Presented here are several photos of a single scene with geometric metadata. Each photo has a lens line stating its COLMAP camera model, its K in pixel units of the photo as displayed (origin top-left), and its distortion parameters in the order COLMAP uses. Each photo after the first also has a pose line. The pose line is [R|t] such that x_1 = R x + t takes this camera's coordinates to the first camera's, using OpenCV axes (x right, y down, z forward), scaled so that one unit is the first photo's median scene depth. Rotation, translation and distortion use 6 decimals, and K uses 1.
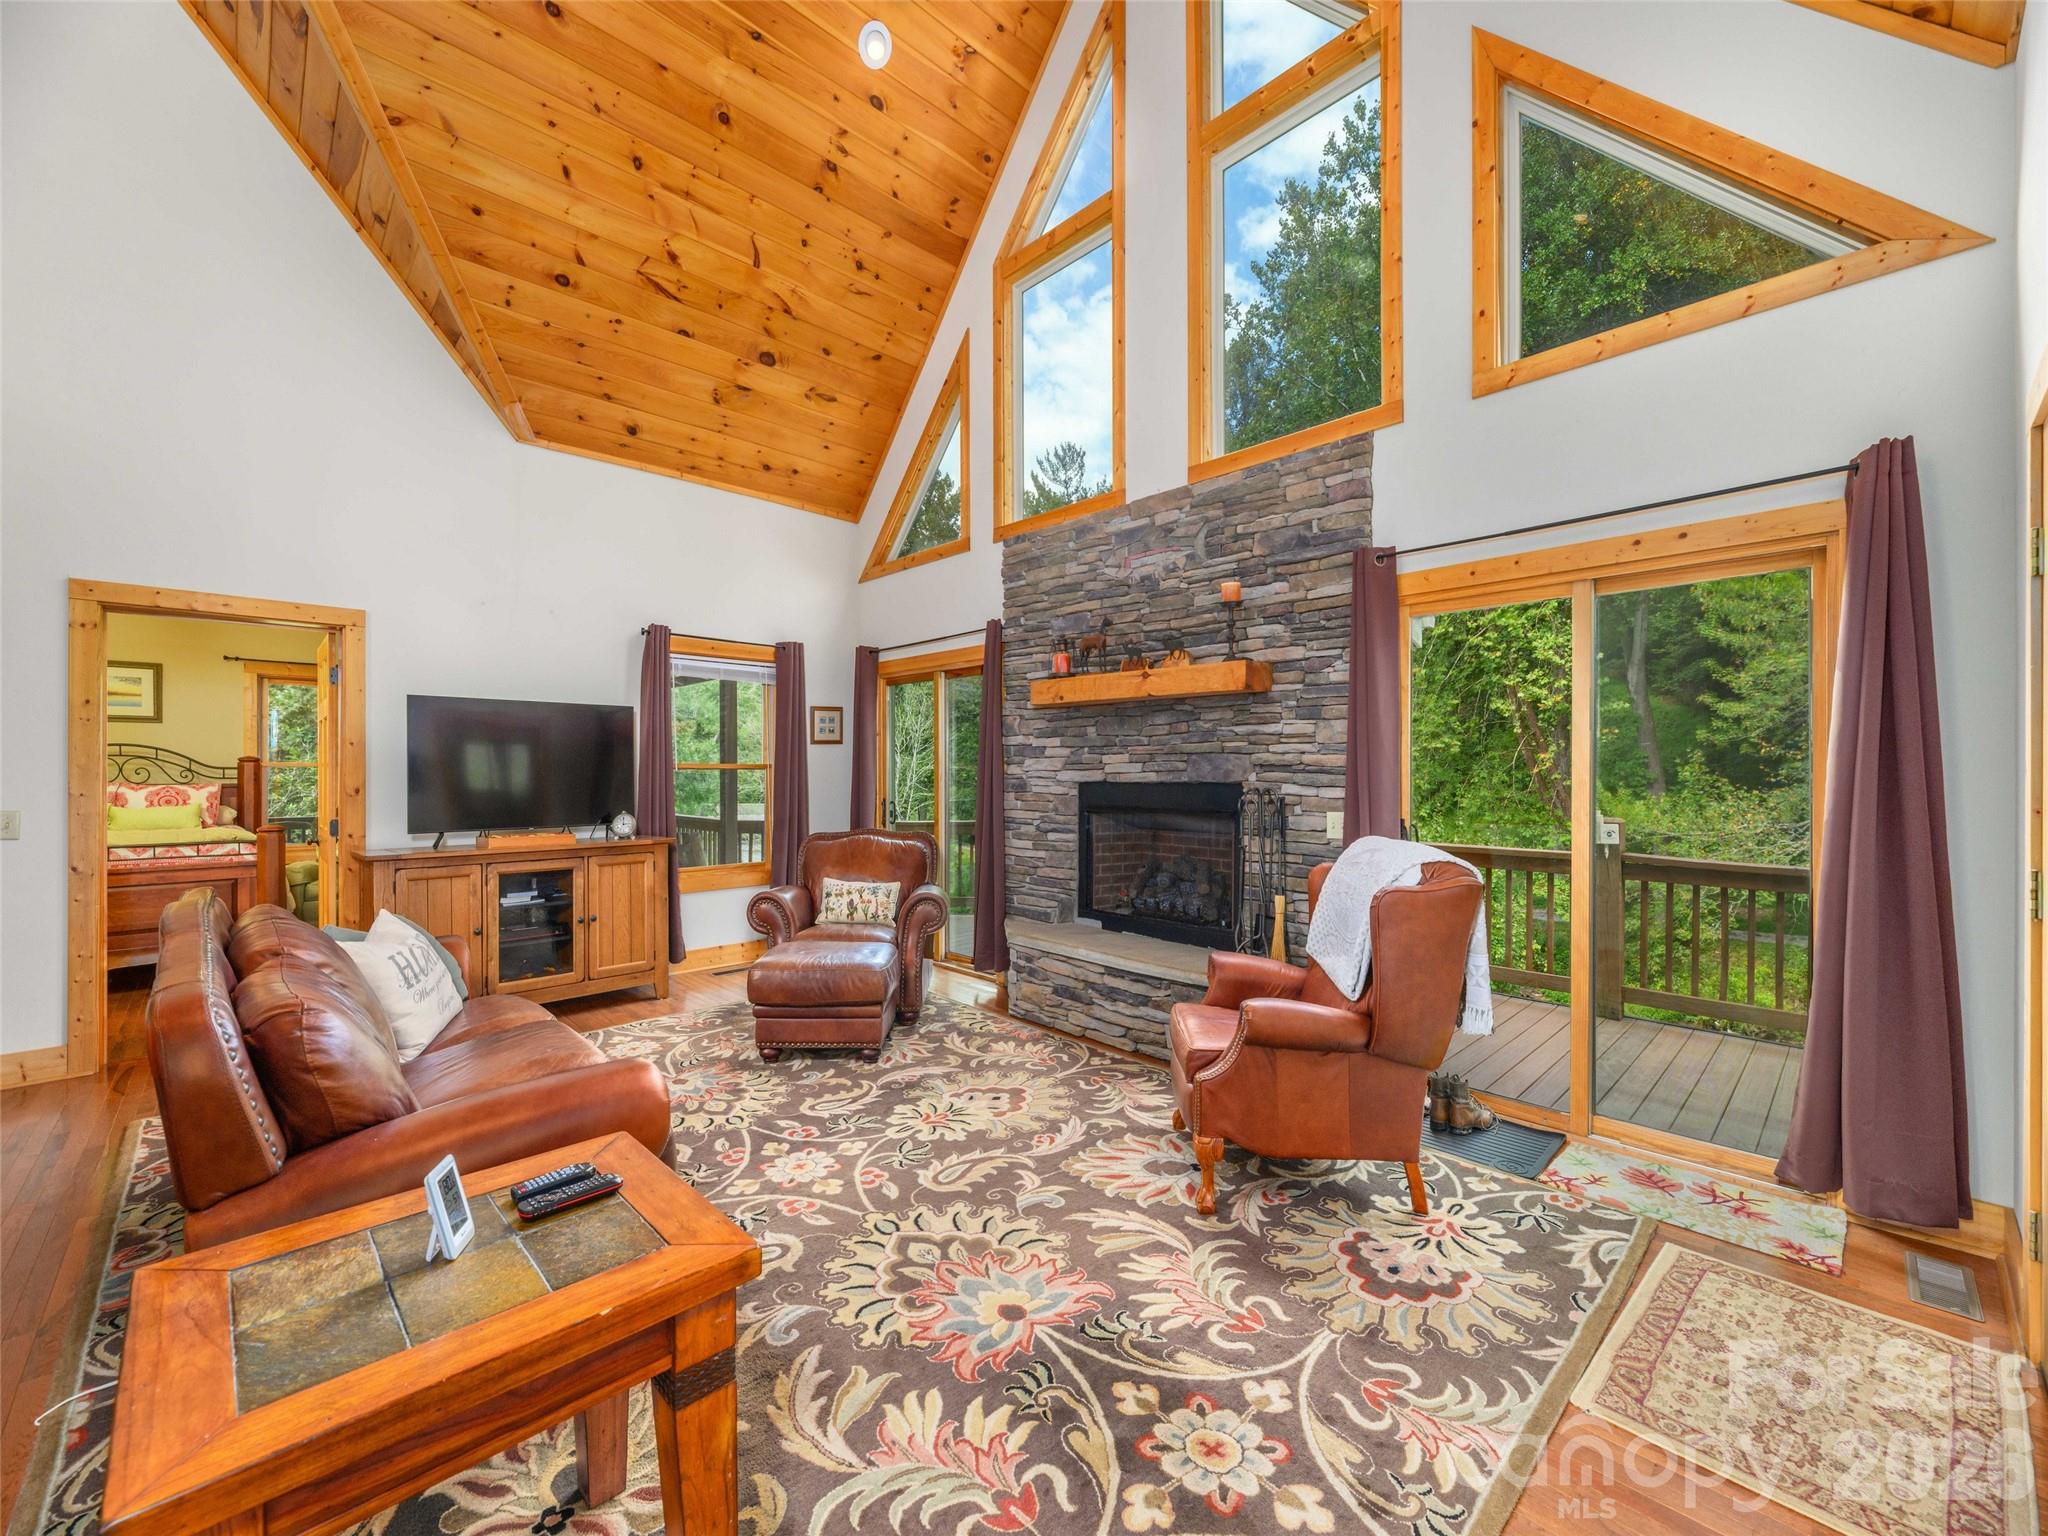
lens RADIAL K [[812.4, 0, 1032.0], [0, 812.4, 767.1], [0, 0, 1]] dist [0.000082, -0.000111]
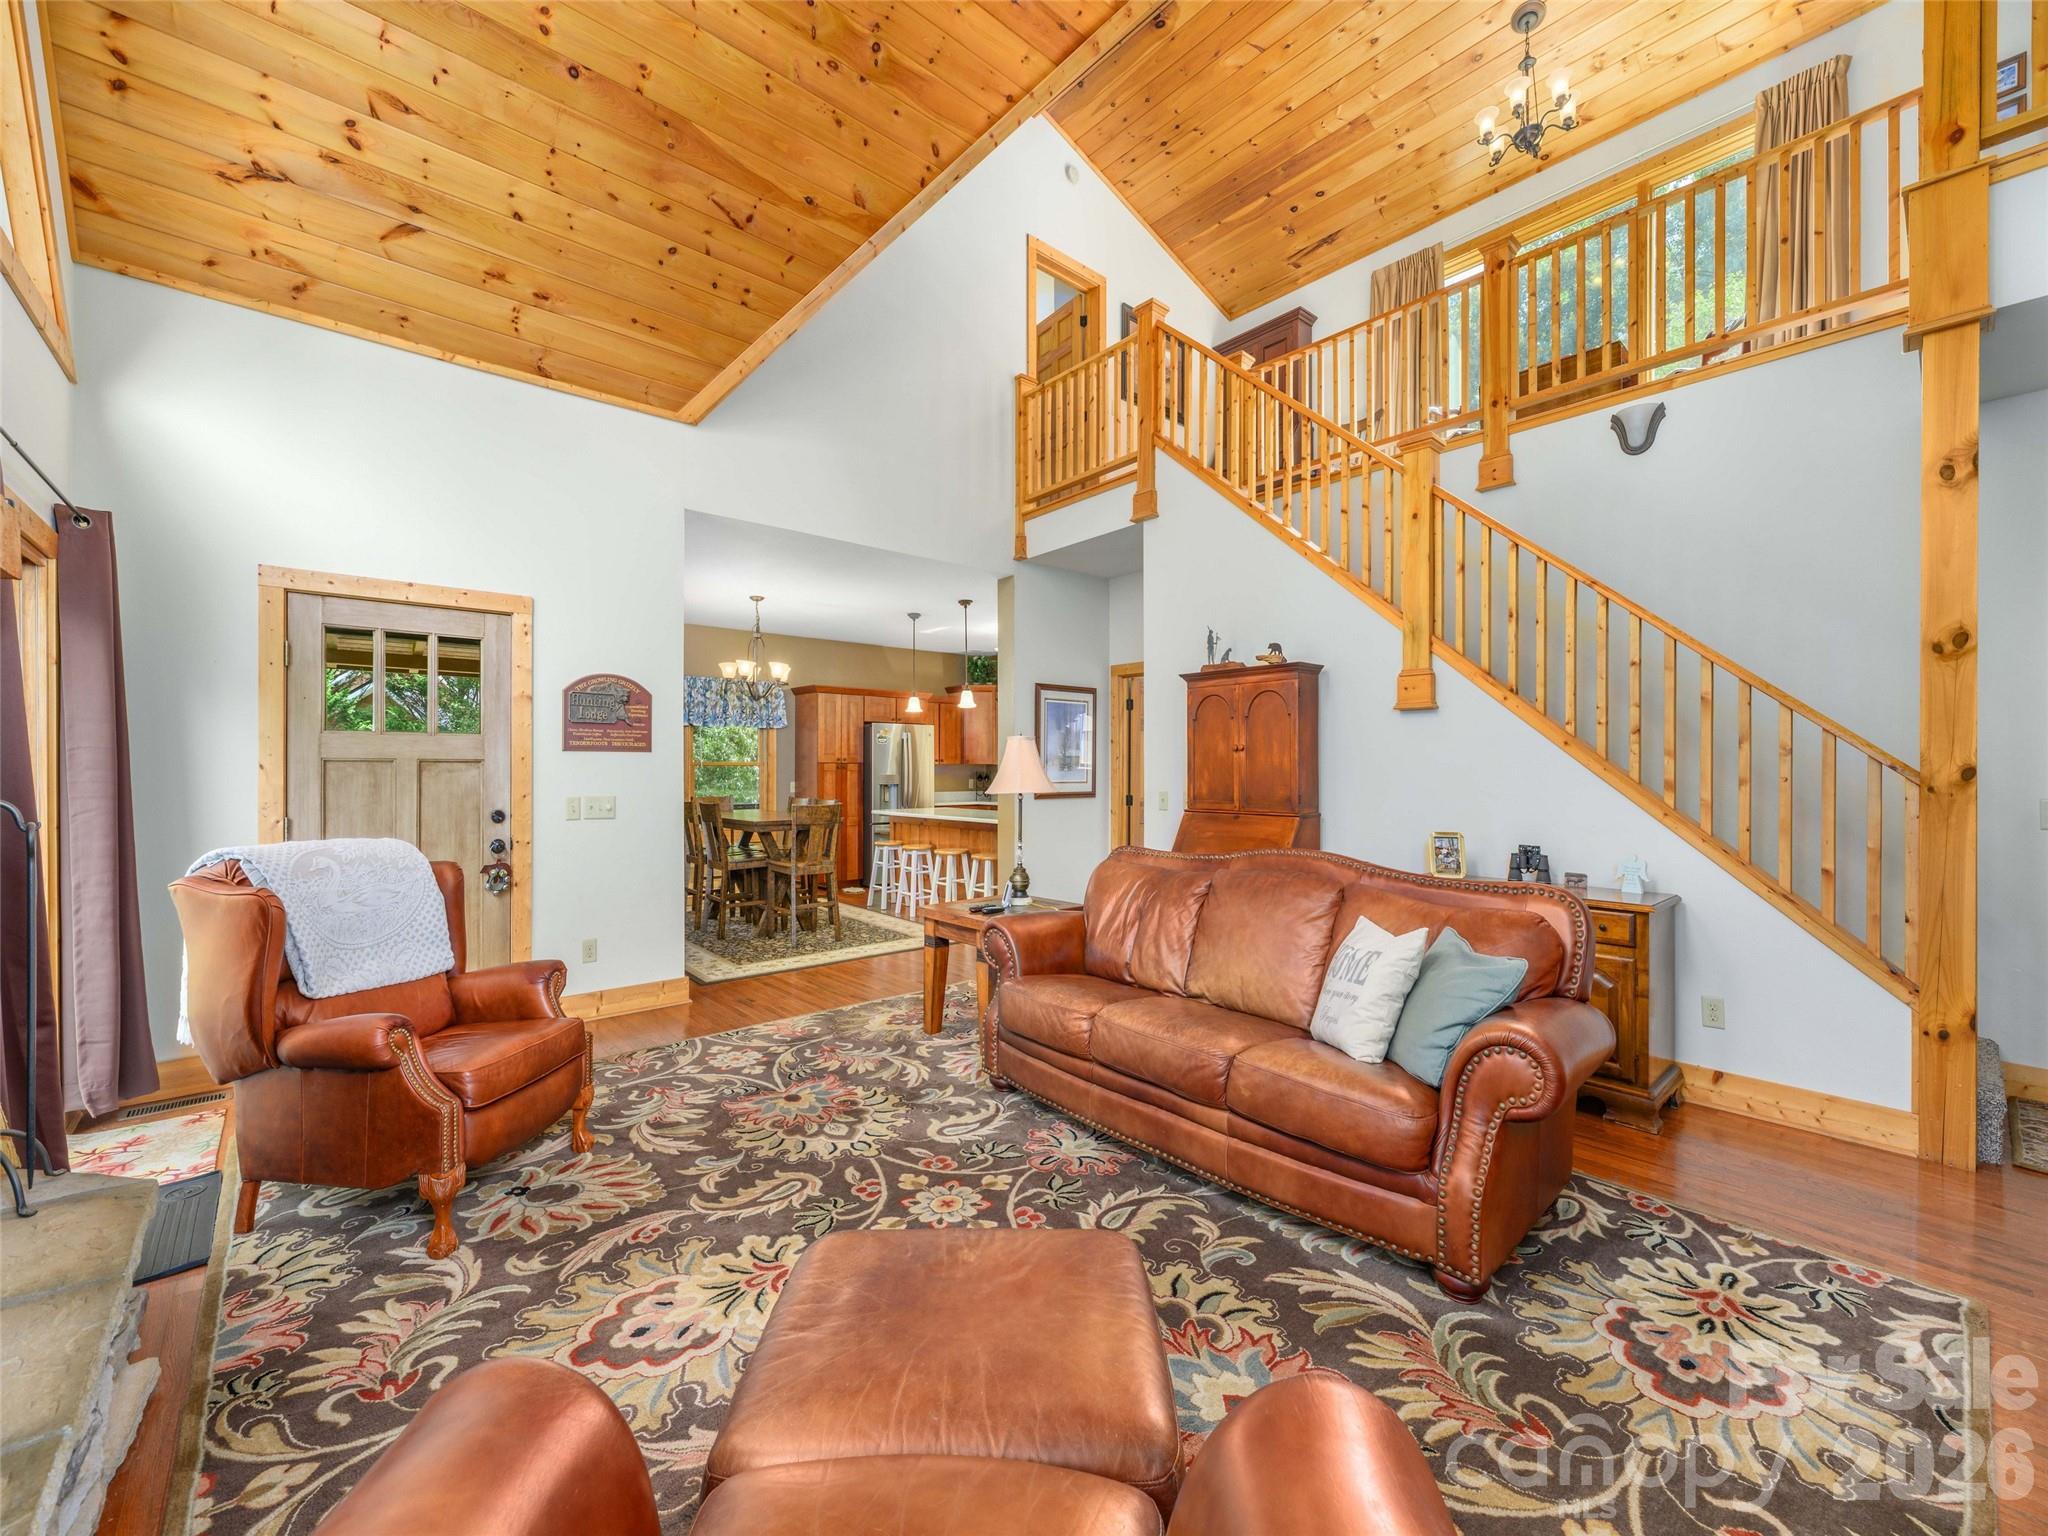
lens RADIAL K [[833.3, 0, 1024.0], [0, 833.3, 768.0], [0, 0, 1]] dist [0.000137, -0.000286]
pose [[-0.998075, -0.000229, 0.062012, -0.288402], [-0.000560, 0.999986, -0.005335, 0.008968], [-0.062010, -0.005359, -0.998061, 1.290262]]
